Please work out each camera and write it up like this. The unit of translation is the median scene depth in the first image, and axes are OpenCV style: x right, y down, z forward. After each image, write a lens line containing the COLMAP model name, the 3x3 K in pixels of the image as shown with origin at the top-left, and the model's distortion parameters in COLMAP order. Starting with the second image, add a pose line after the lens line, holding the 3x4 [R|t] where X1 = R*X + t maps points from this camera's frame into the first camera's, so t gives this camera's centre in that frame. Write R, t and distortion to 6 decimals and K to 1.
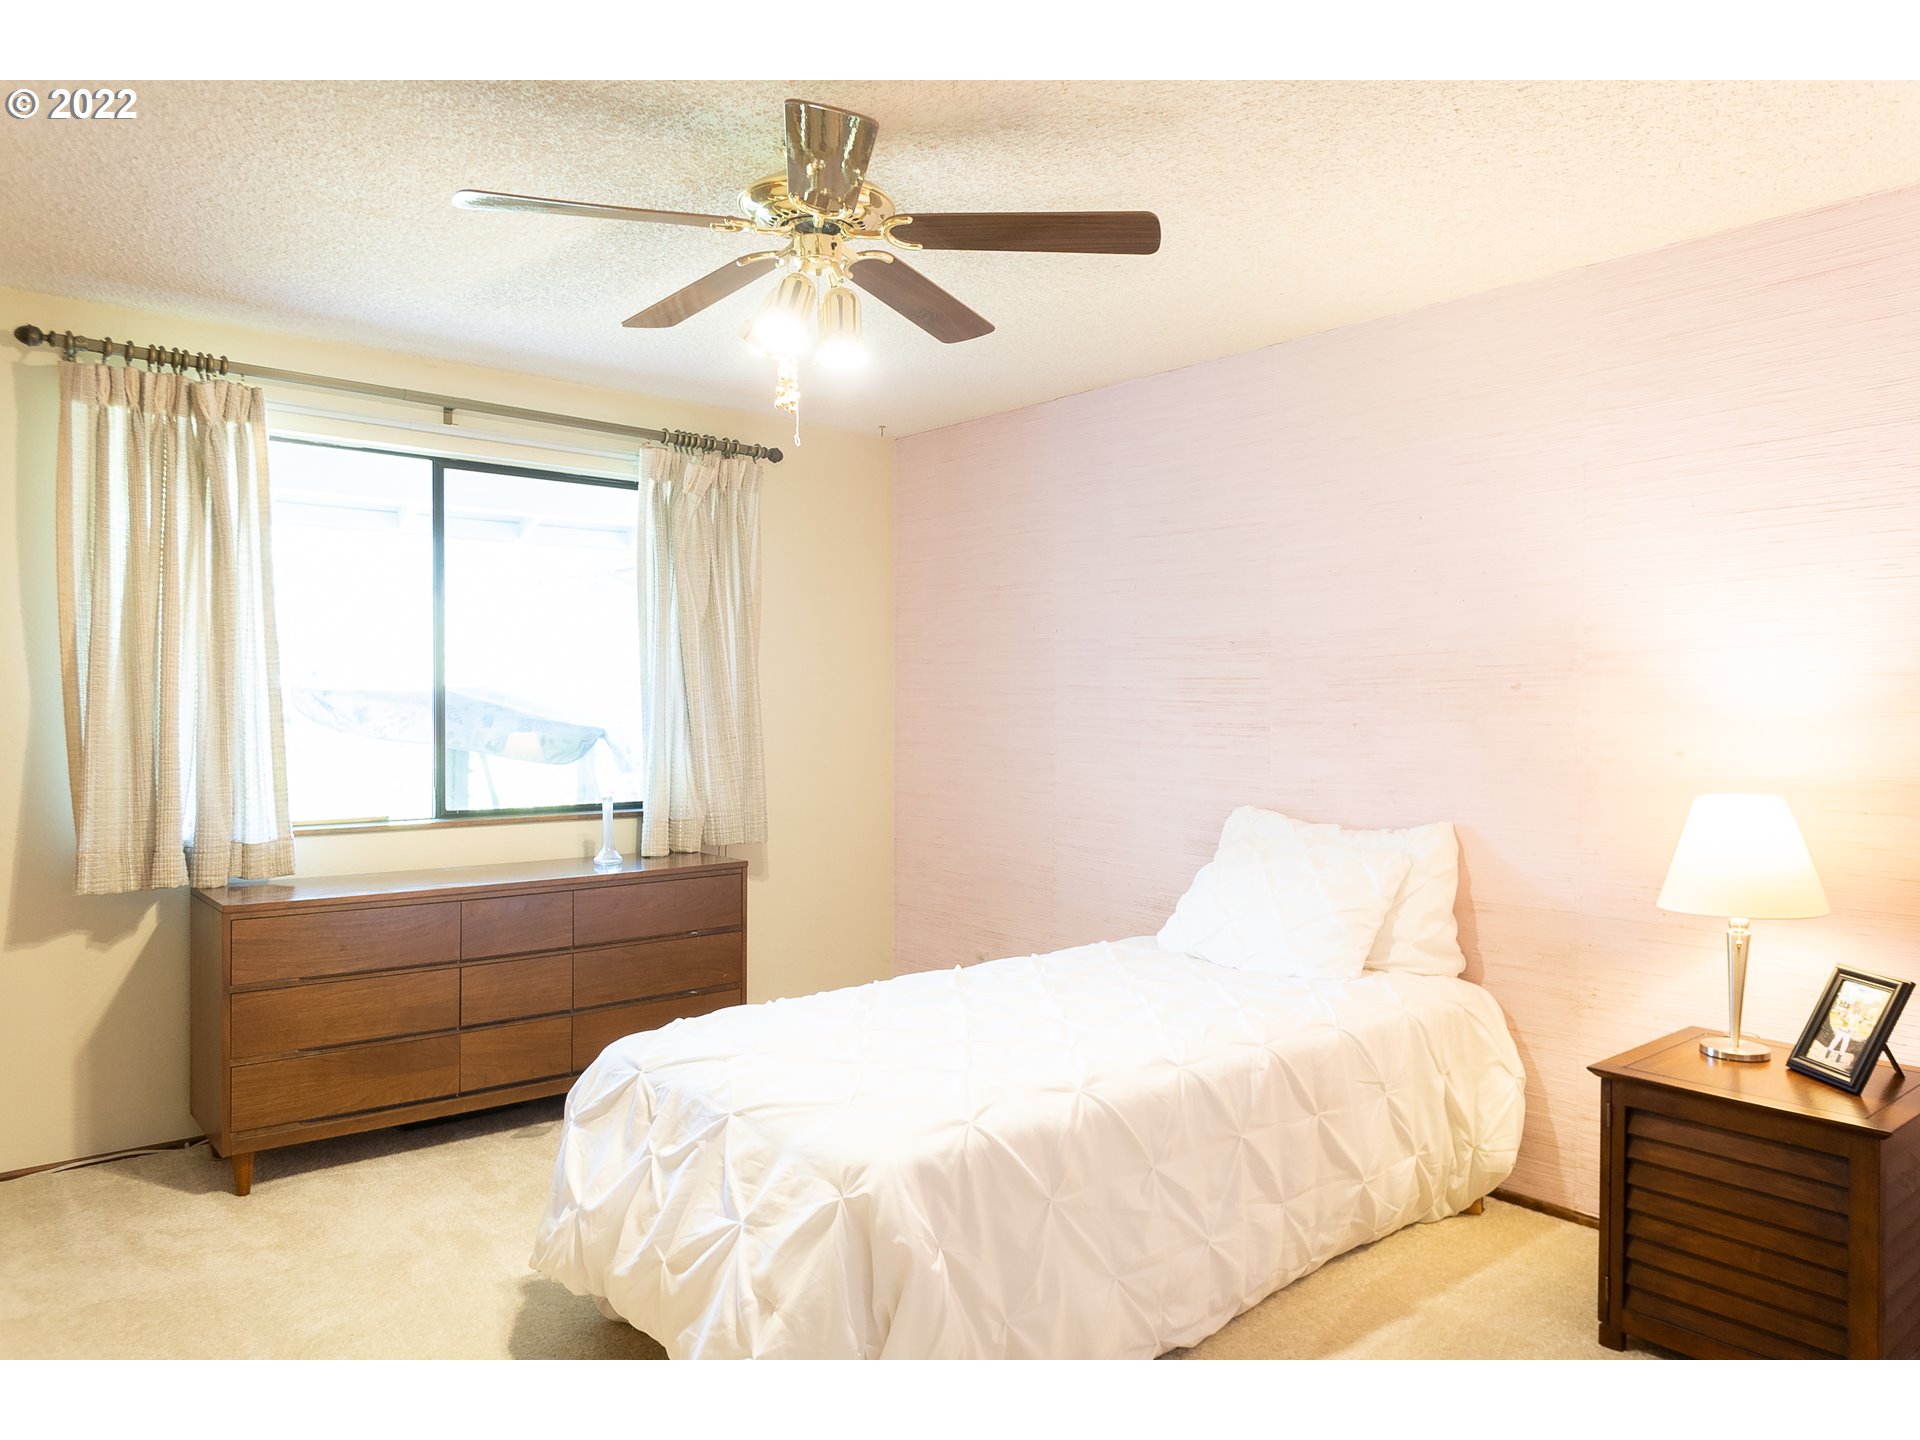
lens RADIAL K [[1322.3, 0, 971.1], [0, 1322.3, 707.0], [0, 0, 1]] dist [0.040053, -0.040601]
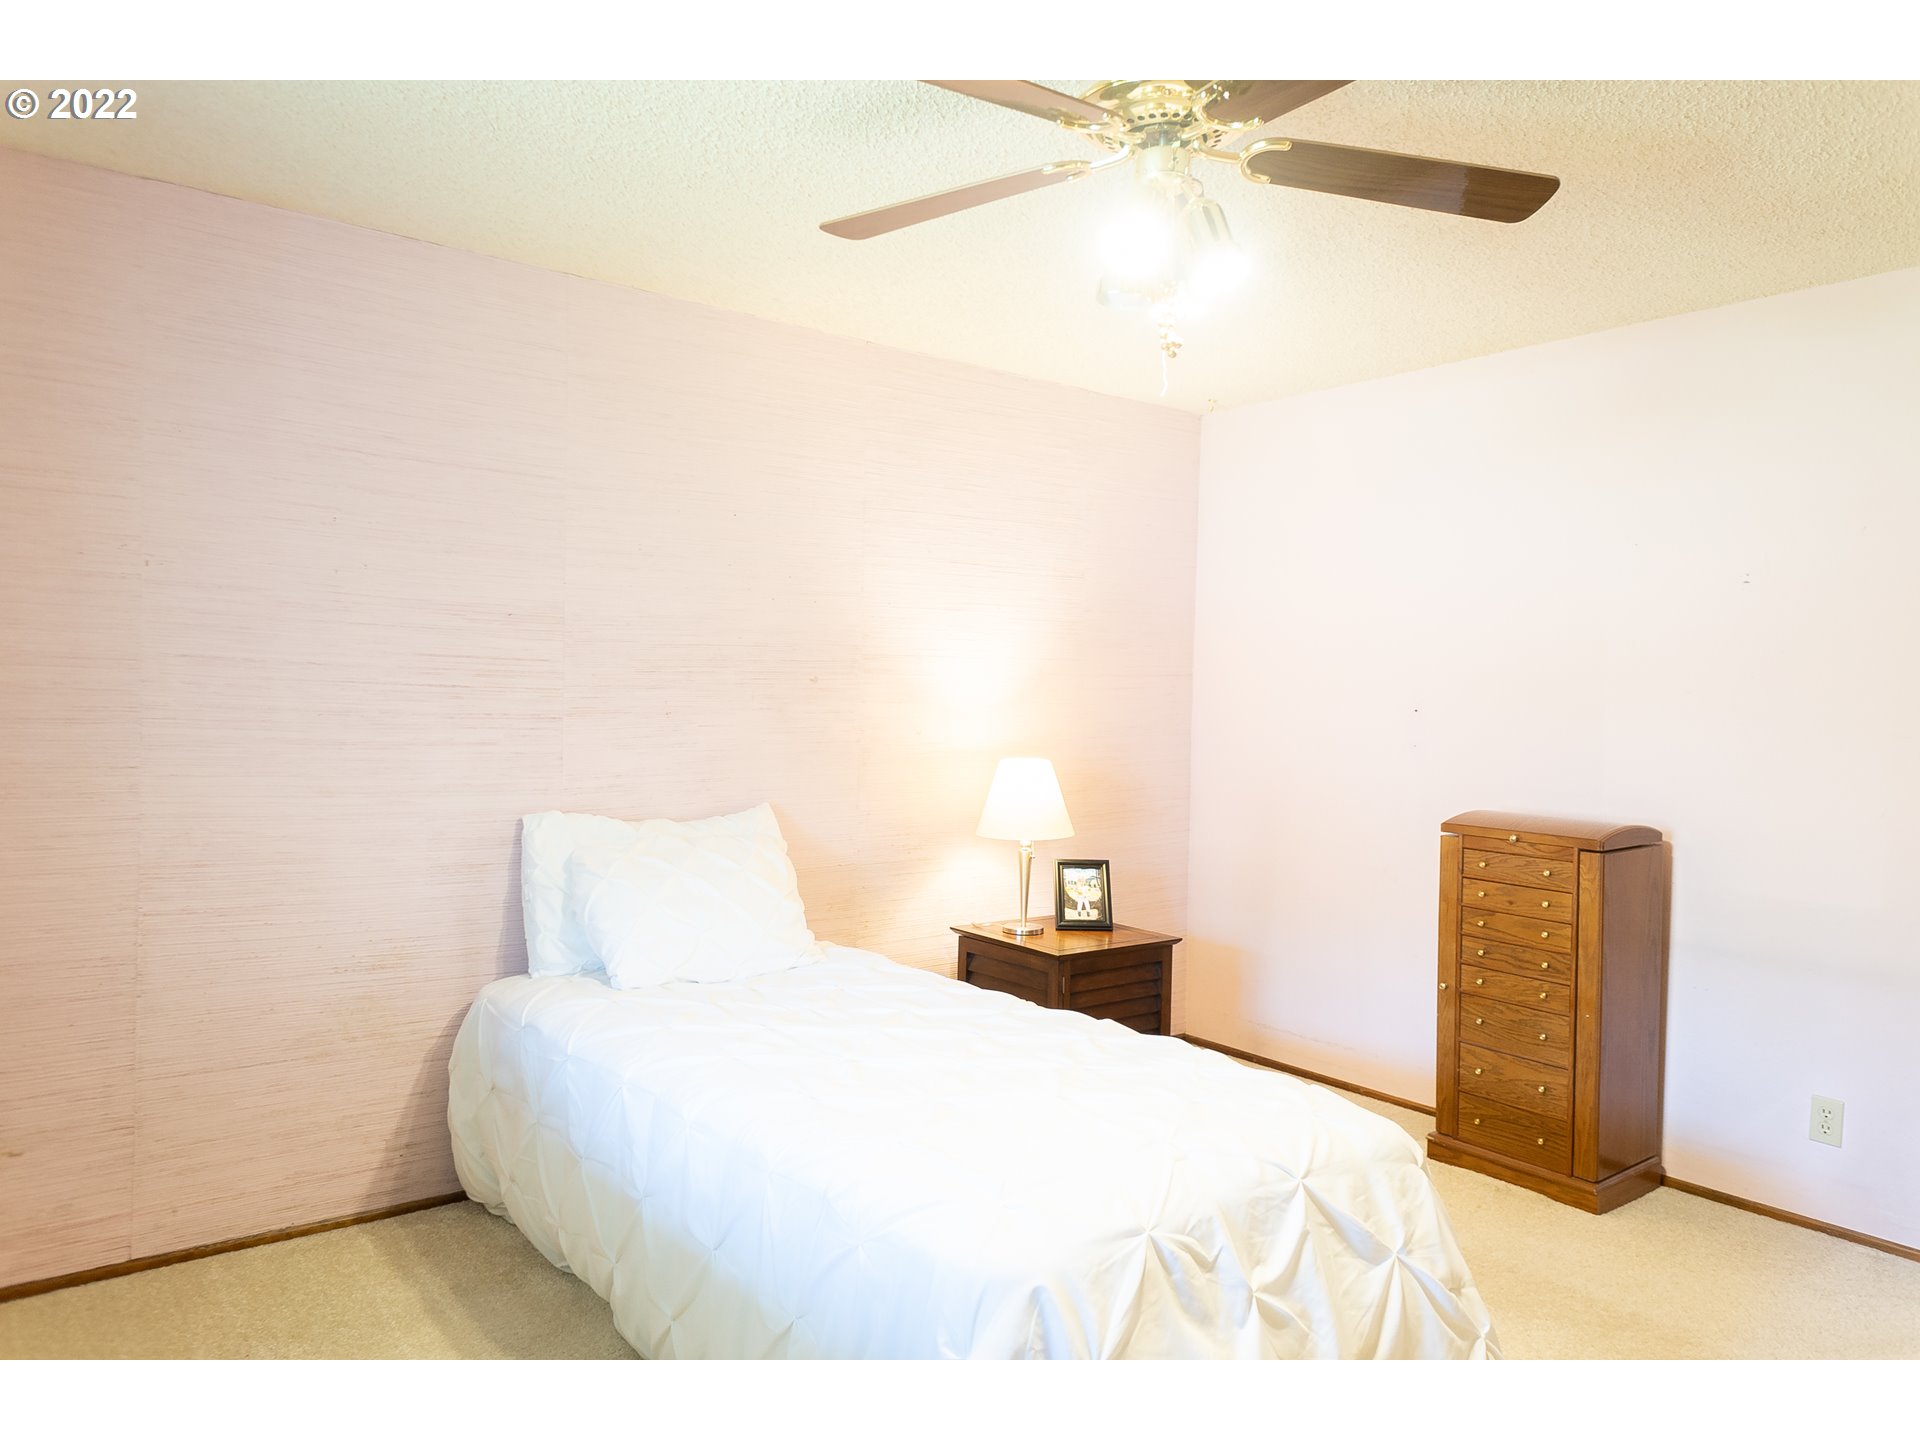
lens RADIAL K [[1294.0, 0, 974.4], [0, 1294.0, 712.0], [0, 0, 1]] dist [0.038705, -0.042782]
pose [[0.027945, -0.013809, 0.999514, -0.742757], [-0.015204, 0.999783, 0.014238, -0.005522], [-0.999494, -0.015595, 0.027729, 0.859716]]
